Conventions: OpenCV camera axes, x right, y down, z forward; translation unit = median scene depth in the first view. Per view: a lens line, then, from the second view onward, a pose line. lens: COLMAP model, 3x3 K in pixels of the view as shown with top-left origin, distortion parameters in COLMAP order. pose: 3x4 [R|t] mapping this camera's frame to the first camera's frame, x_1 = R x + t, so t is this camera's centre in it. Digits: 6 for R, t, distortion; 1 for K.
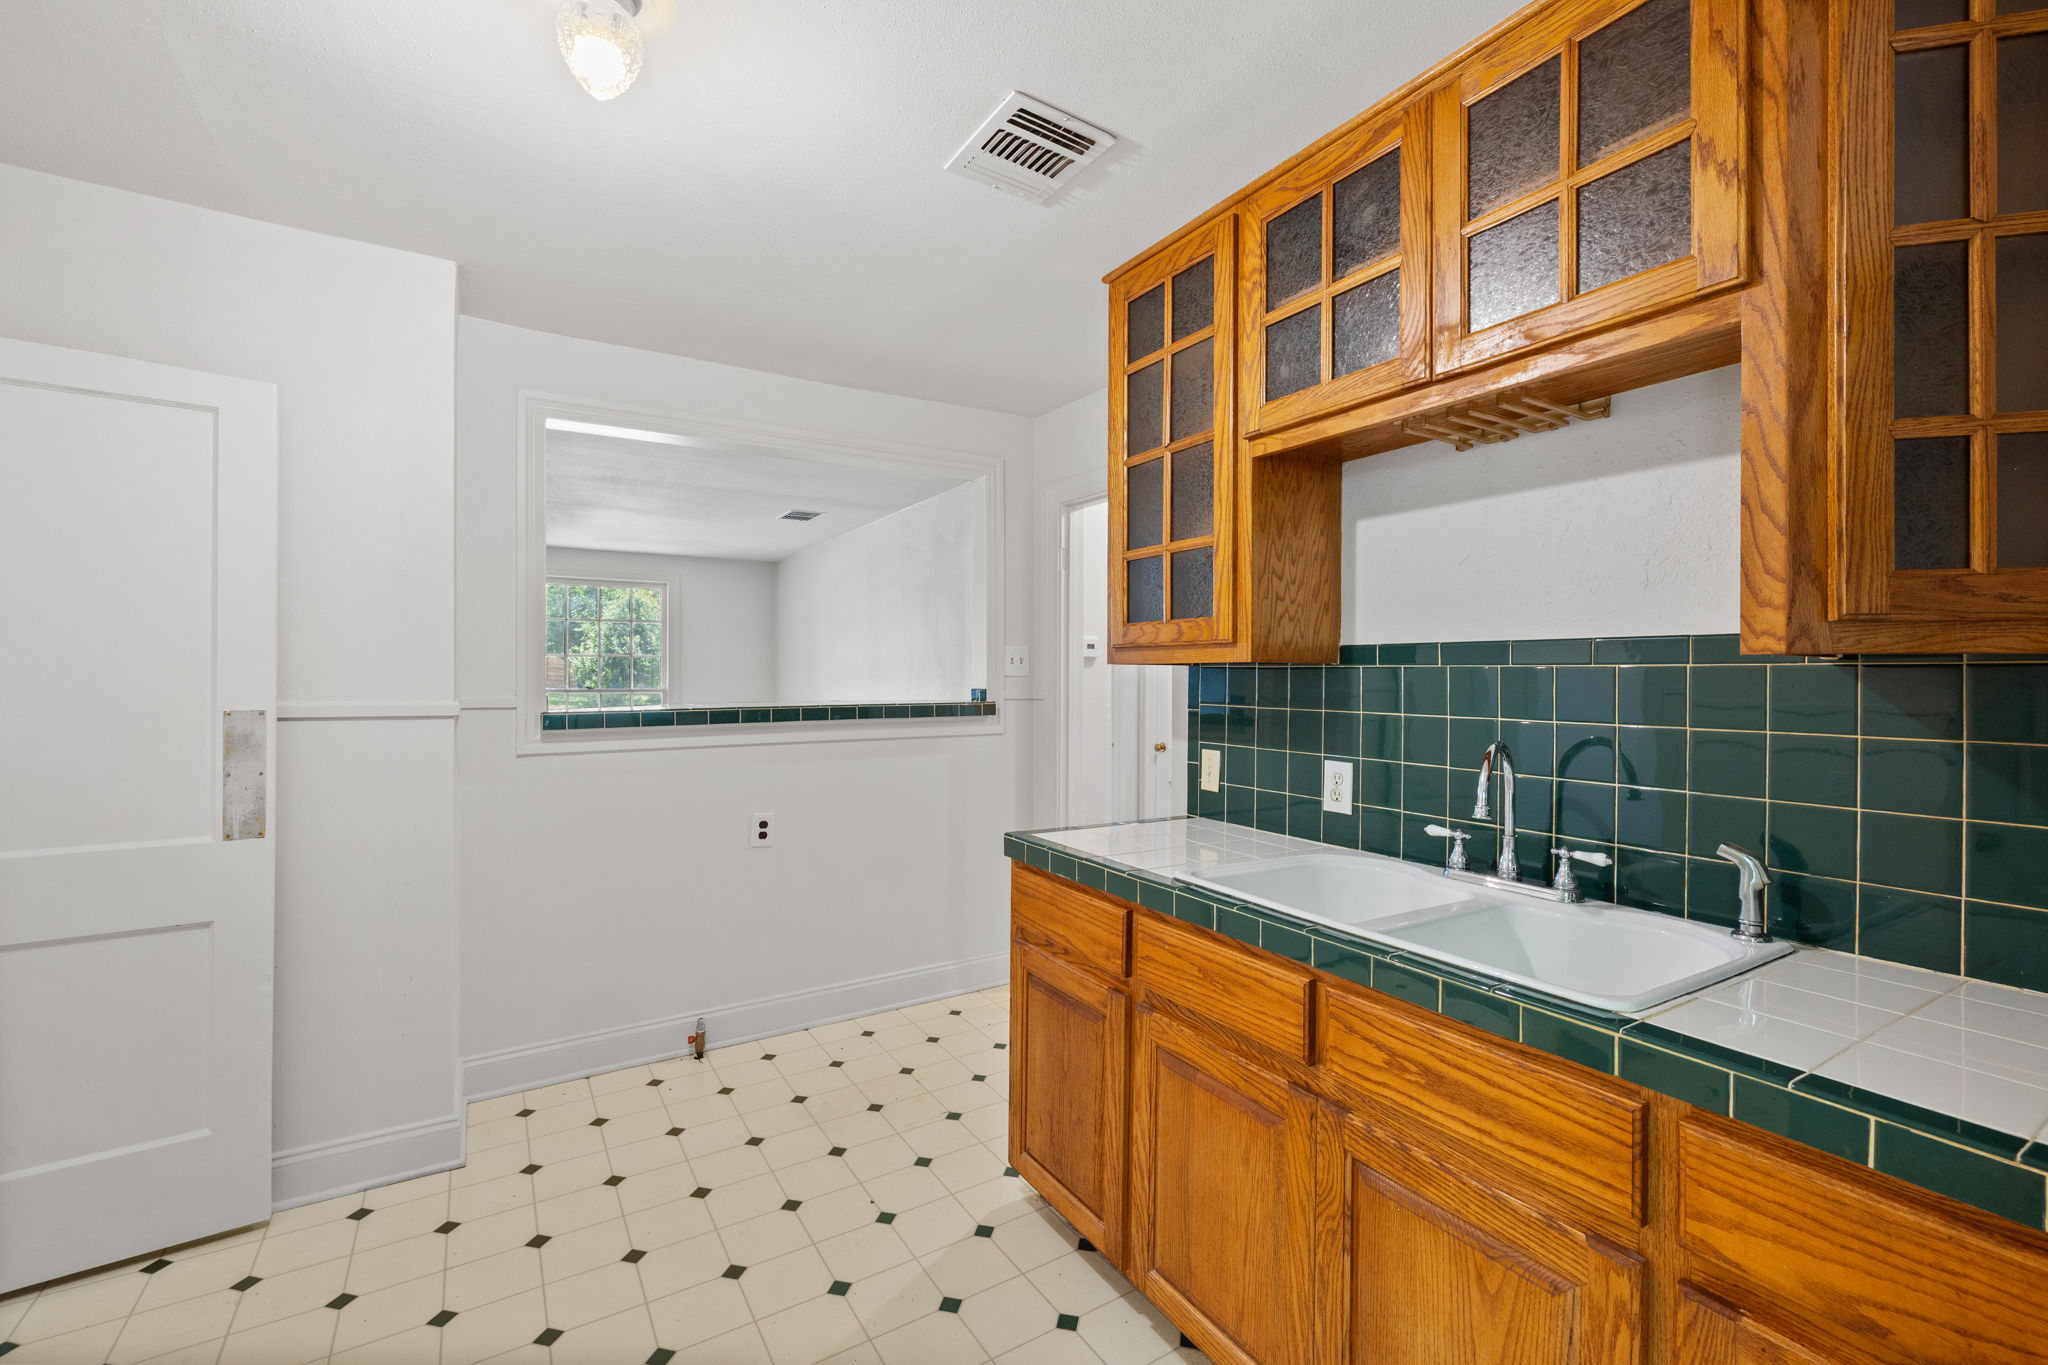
lens RADIAL K [[864.6, 0, 1022.2], [0, 864.6, 675.1], [0, 0, 1]] dist [-0.002209, -0.000042]
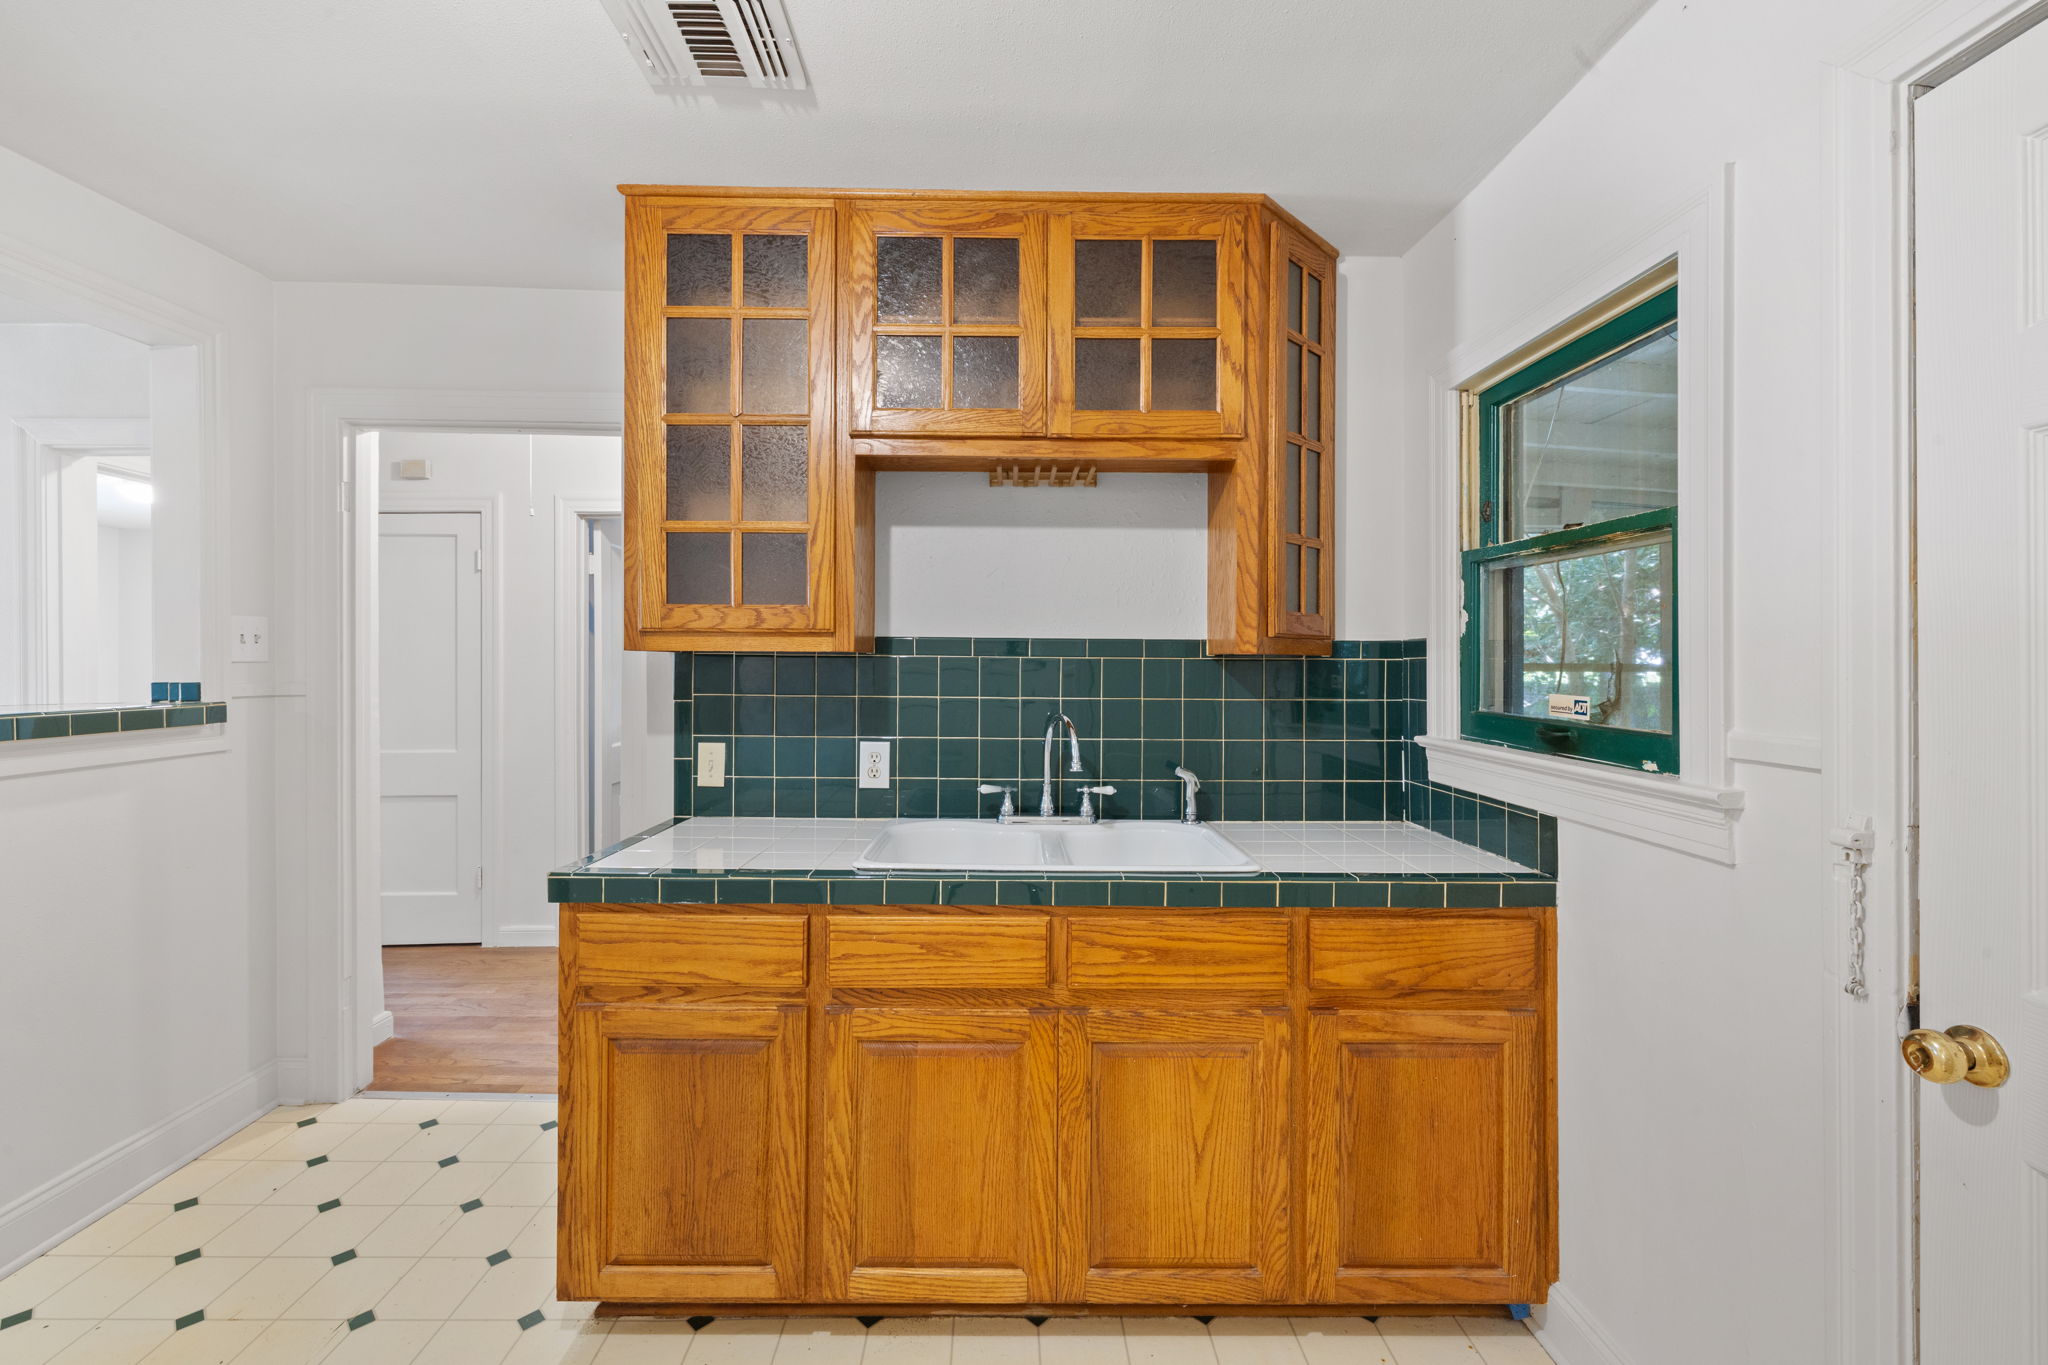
lens RADIAL K [[864.6, 0, 1015.8], [0, 864.6, 666.2], [0, 0, 1]] dist [-0.002209, -0.000042]
pose [[0.512904, -0.005782, 0.858427, -0.599444], [-0.004388, 0.999947, 0.009357, -0.009704], [-0.858435, -0.008566, 0.512851, 0.342268]]
